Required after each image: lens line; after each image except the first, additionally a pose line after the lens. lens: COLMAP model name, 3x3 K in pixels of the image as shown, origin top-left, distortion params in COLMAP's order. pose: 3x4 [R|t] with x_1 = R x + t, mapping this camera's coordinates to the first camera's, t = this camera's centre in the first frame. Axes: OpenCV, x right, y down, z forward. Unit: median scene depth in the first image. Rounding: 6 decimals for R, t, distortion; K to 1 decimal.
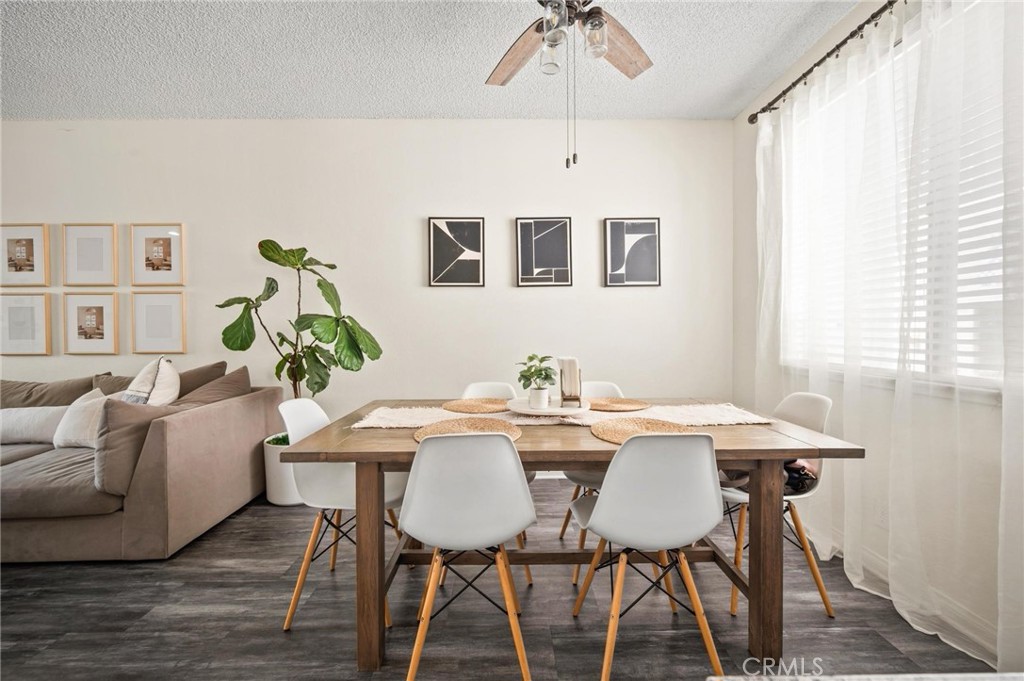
lens RADIAL K [[410.2, 0, 512.2], [0, 410.2, 333.5], [0, 0, 1]] dist [-0.001428, -0.000355]
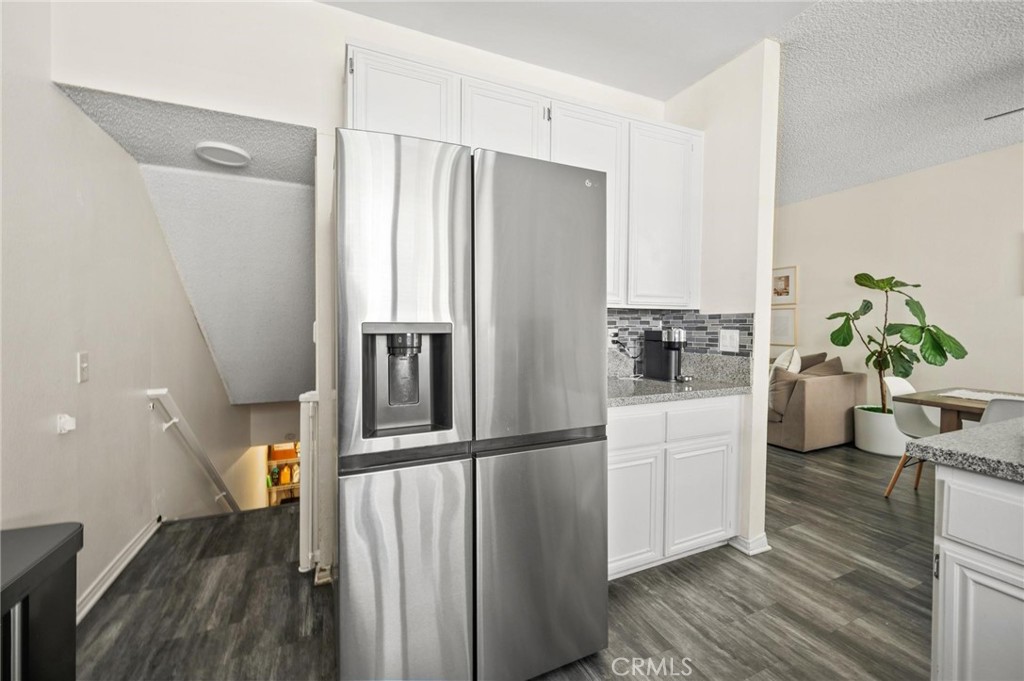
lens RADIAL K [[410.2, 0, 512.2], [0, 410.2, 333.5], [0, 0, 1]] dist [-0.001428, -0.000355]
pose [[0.397805, 0.025551, -0.917114, 0.270968], [-0.013397, 0.999667, 0.022039, -0.024648], [0.917372, 0.003519, 0.398015, -0.763491]]
